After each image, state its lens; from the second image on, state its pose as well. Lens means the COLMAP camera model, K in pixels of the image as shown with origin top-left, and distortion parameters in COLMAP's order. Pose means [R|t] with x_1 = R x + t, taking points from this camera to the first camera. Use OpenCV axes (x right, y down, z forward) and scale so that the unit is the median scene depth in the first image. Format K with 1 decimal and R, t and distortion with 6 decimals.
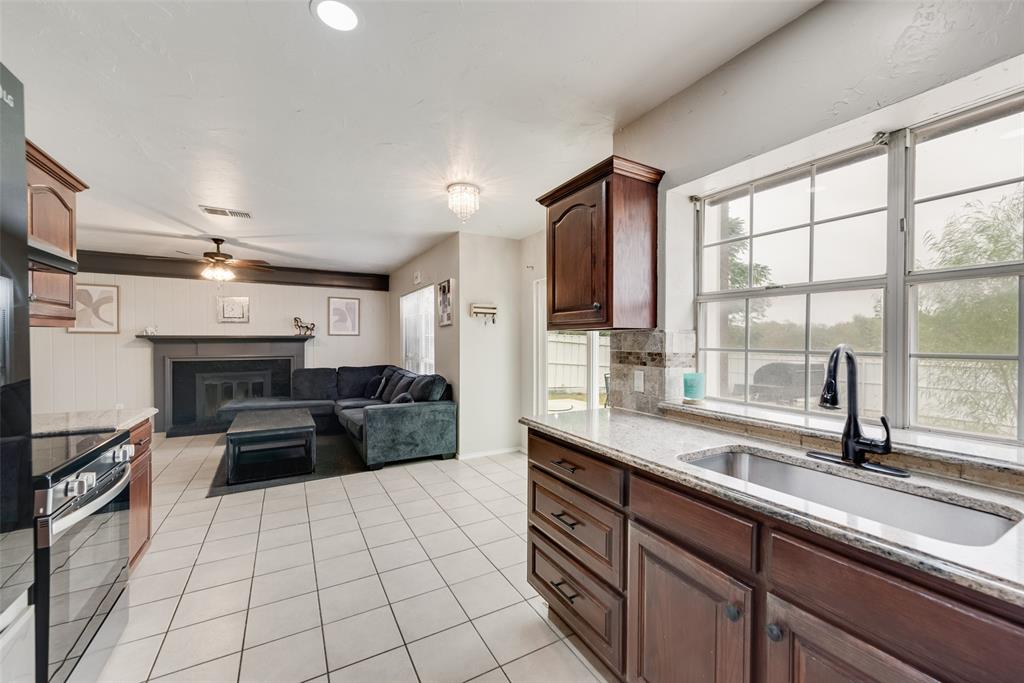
lens RADIAL K [[406.2, 0, 515.2], [0, 406.2, 342.6], [0, 0, 1]] dist [0.014997, -0.004108]
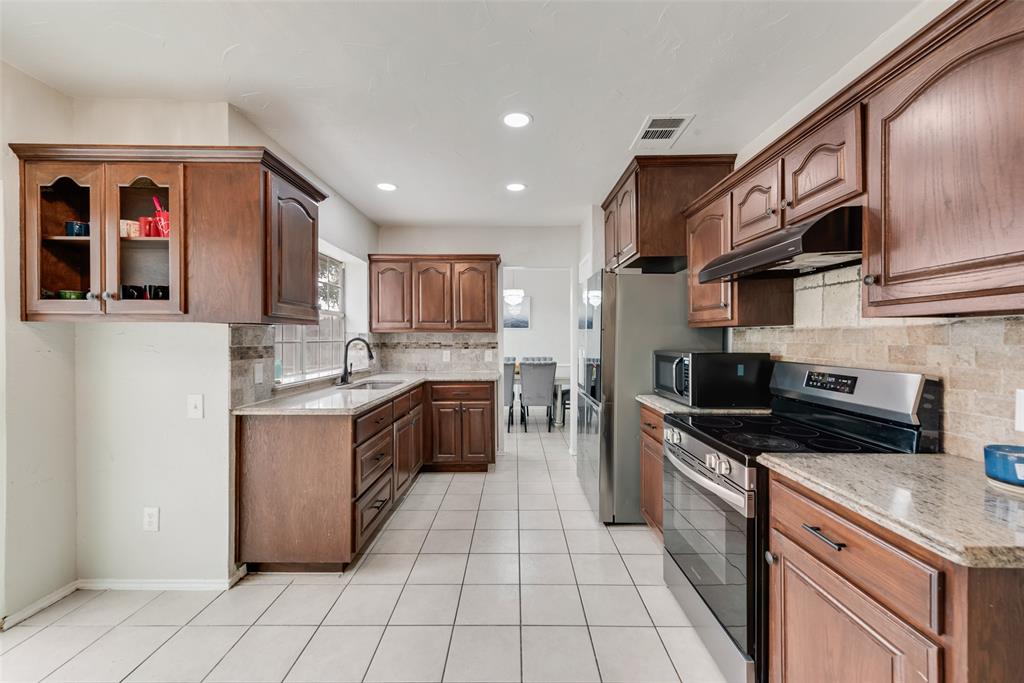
lens RADIAL K [[406.2, 0, 515.0], [0, 406.2, 344.1], [0, 0, 1]] dist [0.014997, -0.004108]
pose [[-0.871880, -0.012061, 0.489572, -0.309375], [-0.001874, 0.999772, 0.021292, -0.002578], [-0.489717, 0.017646, -0.871703, 0.612629]]
